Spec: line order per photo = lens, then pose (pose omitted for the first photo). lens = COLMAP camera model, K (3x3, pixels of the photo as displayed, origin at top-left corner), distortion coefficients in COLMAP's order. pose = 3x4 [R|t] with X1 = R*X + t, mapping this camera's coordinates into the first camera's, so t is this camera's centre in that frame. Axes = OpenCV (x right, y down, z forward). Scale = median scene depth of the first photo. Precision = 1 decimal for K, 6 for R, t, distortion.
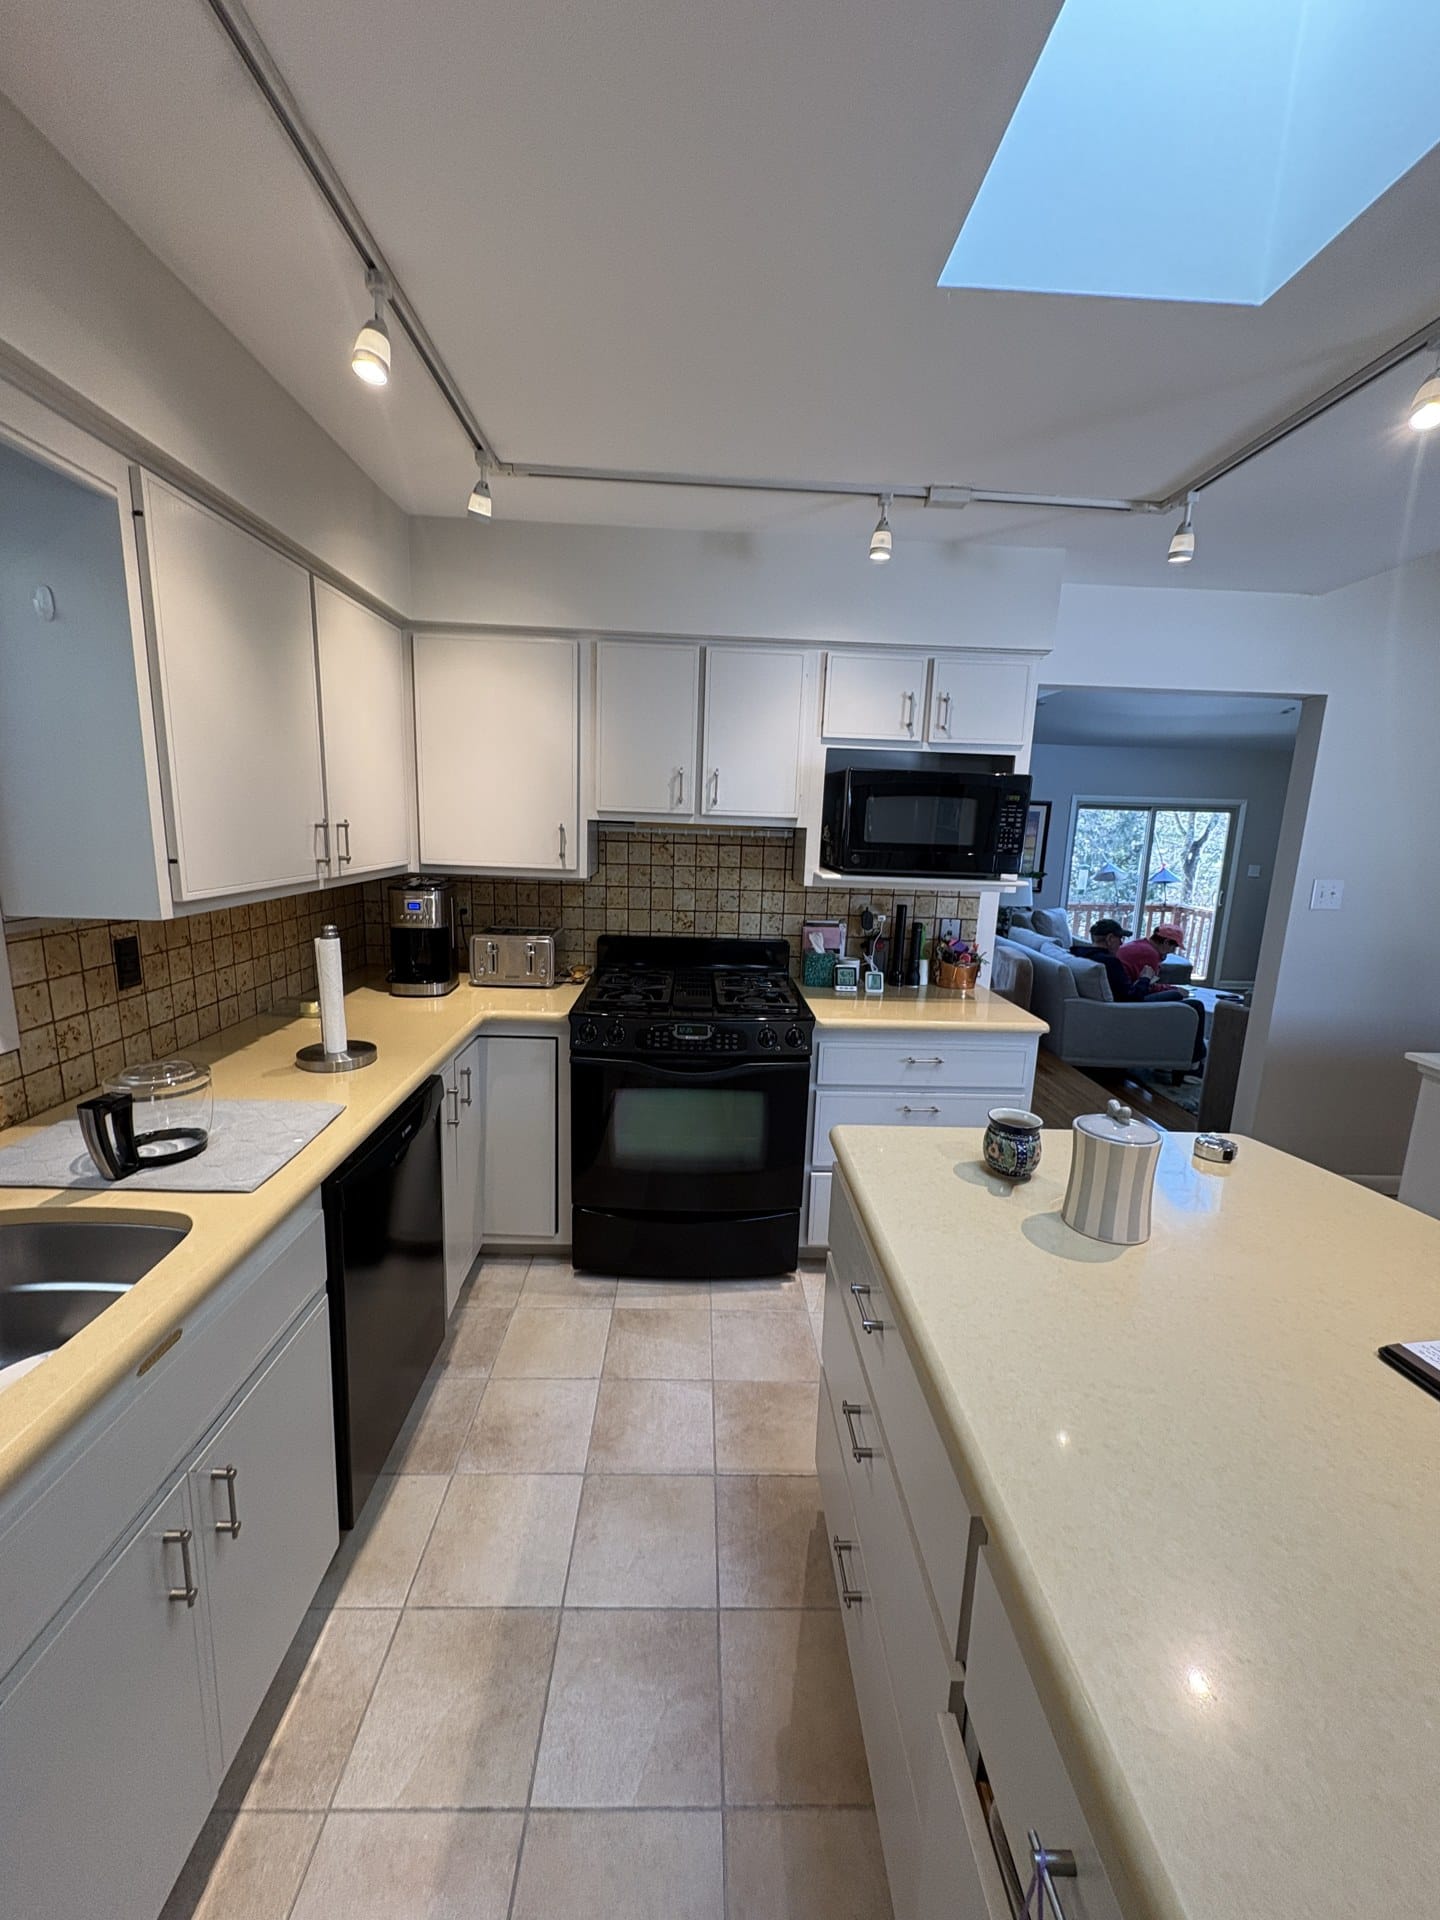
lens RADIAL K [[761.4, 0, 719.4], [0, 761.4, 962.7], [0, 0, 1]] dist [0.000196, 0.000362]
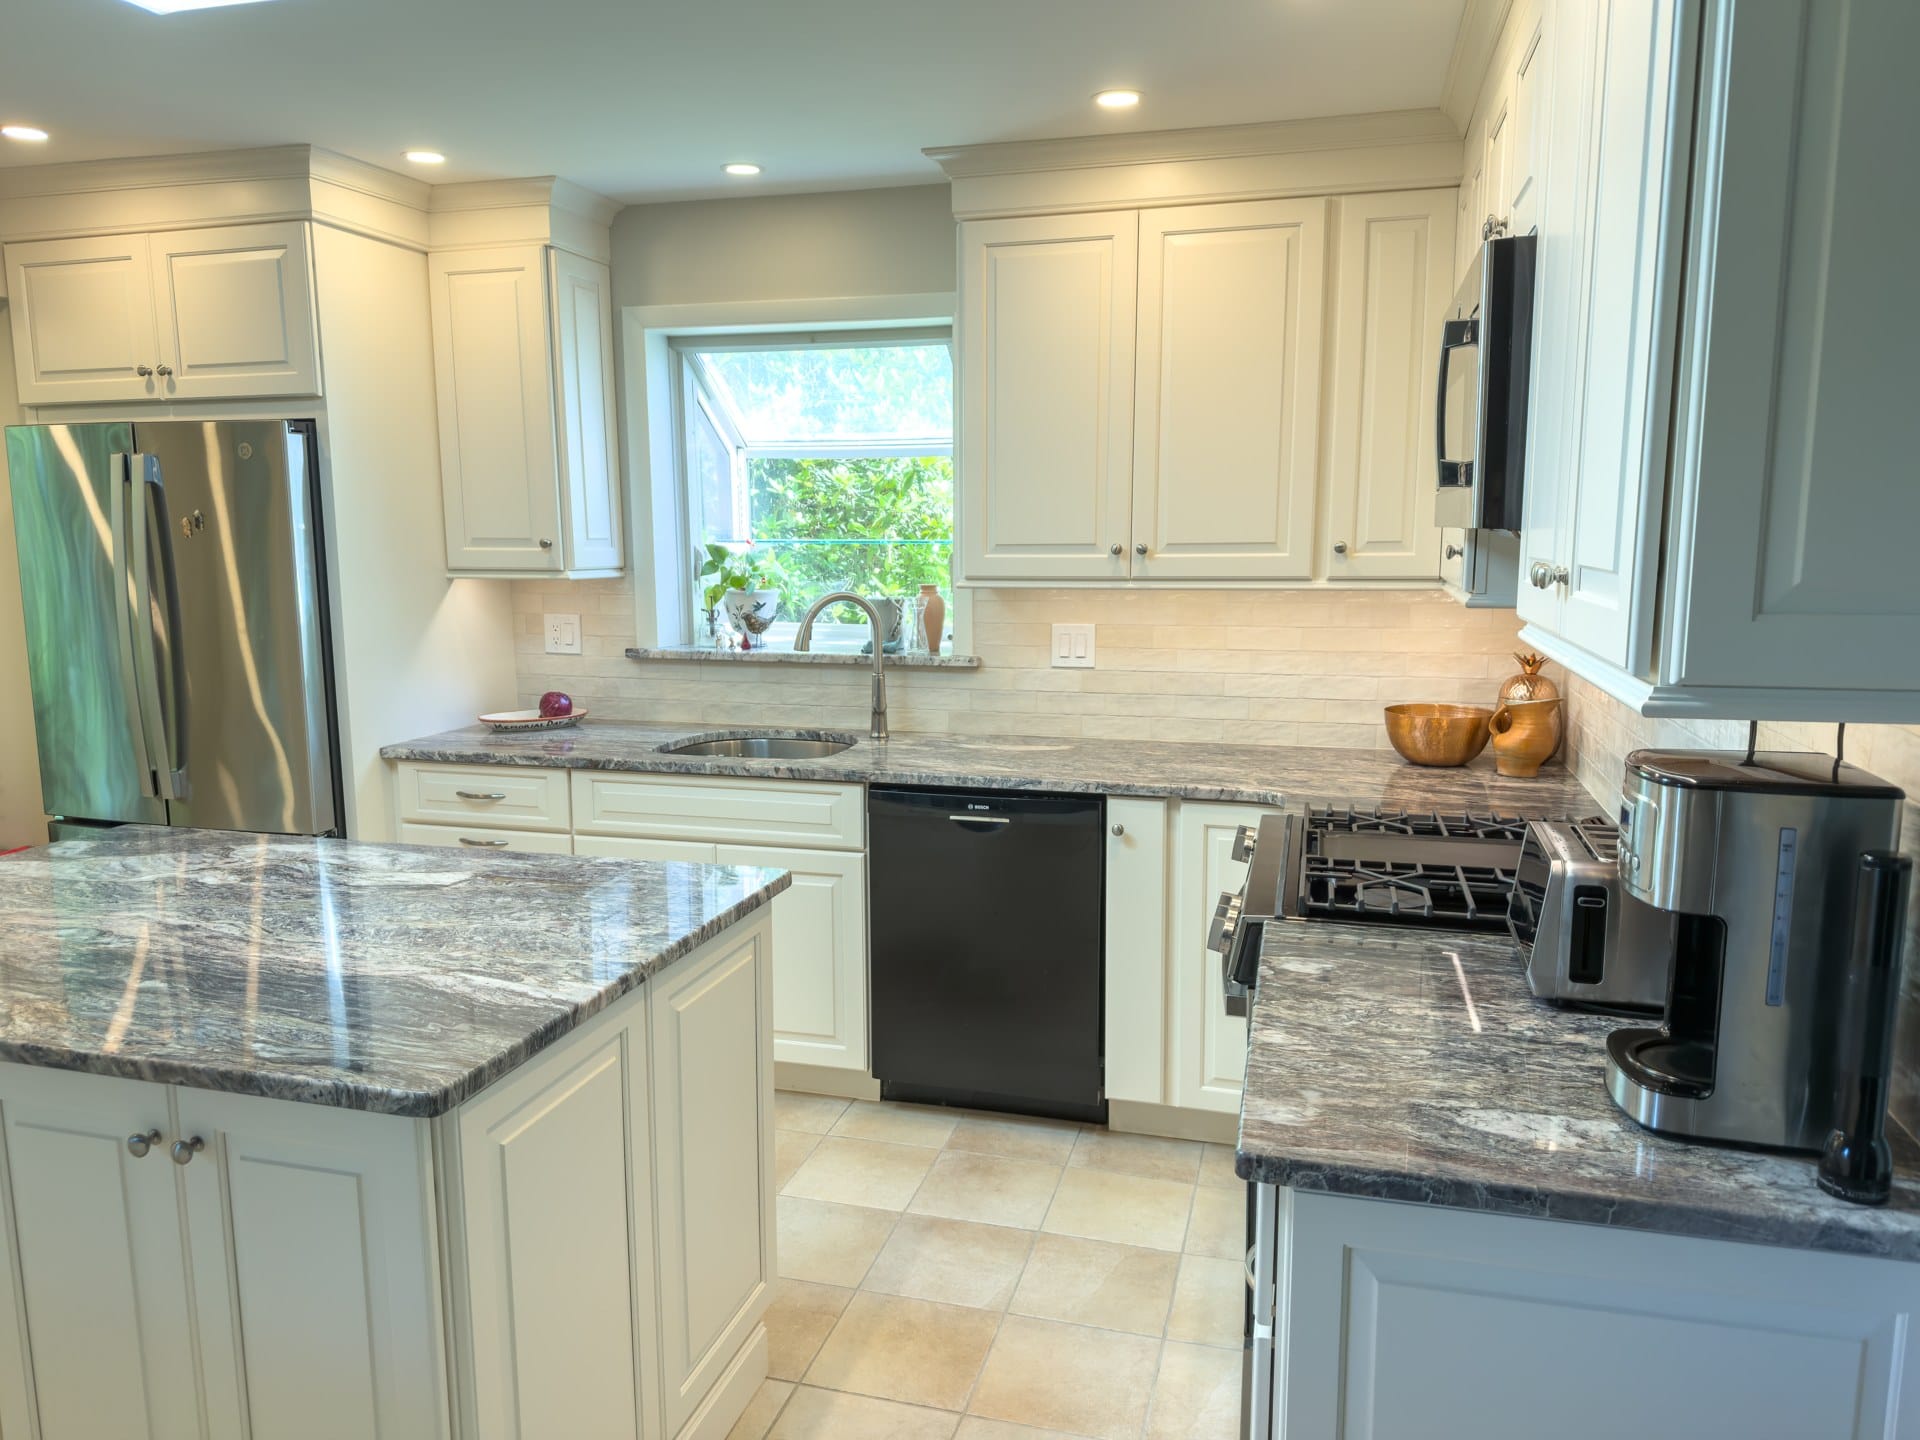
lens RADIAL K [[1329.4, 0, 952.8], [0, 1329.4, 727.1], [0, 0, 1]] dist [0.143962, -0.229934]
pose [[-0.300160, 0.113792, -0.947077, 1.083017], [-0.184991, 0.967065, 0.174824, -0.175936], [0.935779, 0.227676, -0.269224, 1.121892]]
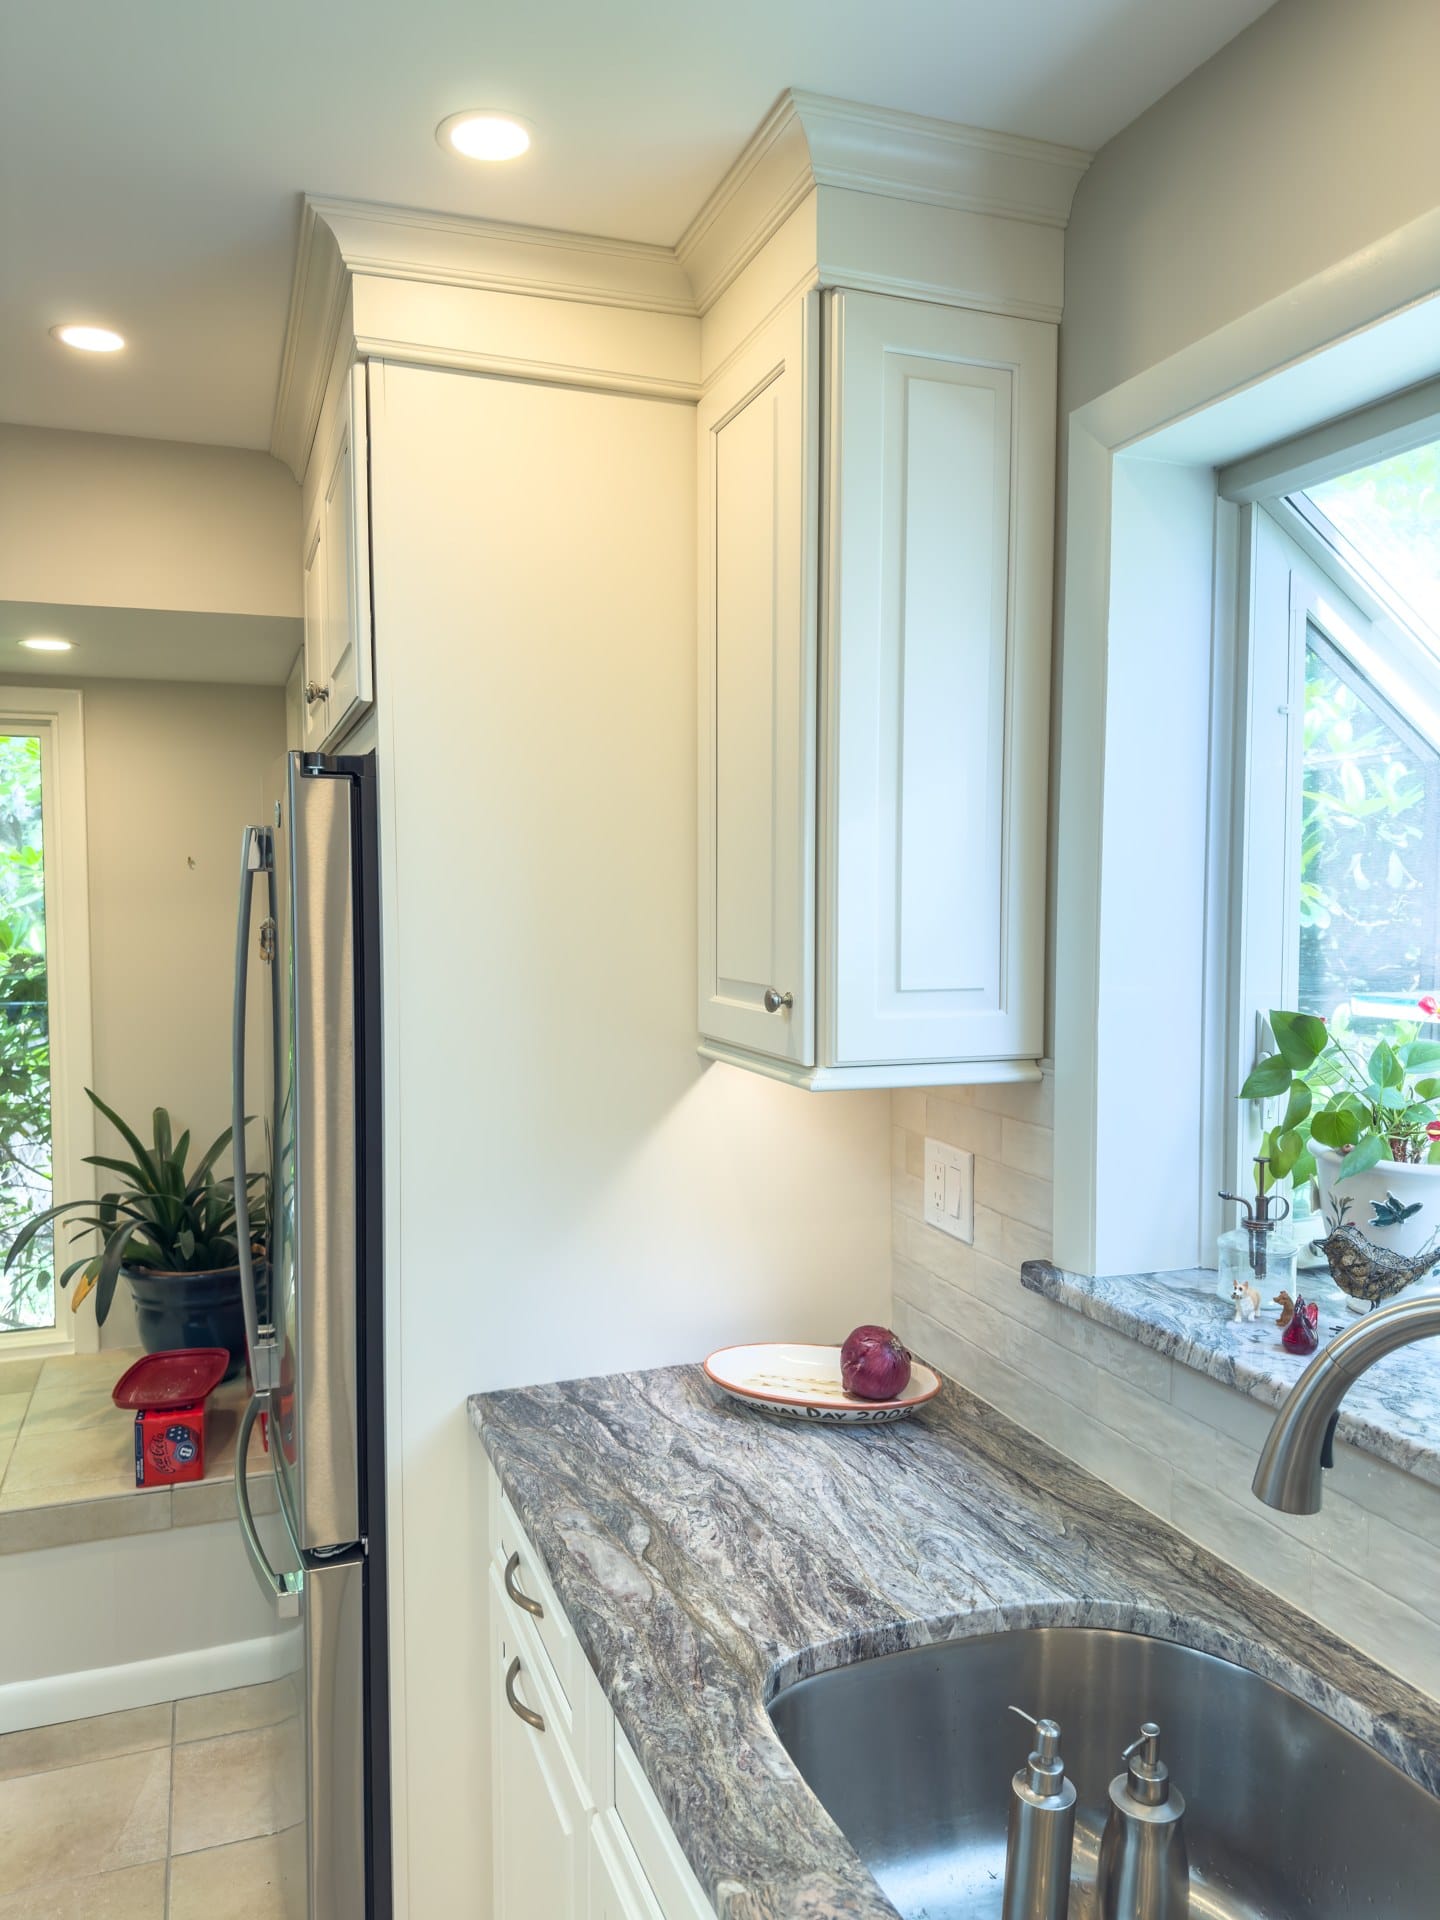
lens RADIAL K [[1345.9, 0, 707.9], [0, 1345.9, 954.9], [0, 0, 1]] dist [0.070691, -0.103426]
pose [[-0.947208, -0.016369, -0.320201, -0.166216], [-0.088839, 0.972991, 0.213062, -0.178716], [0.308065, 0.230260, -0.923080, 0.760186]]
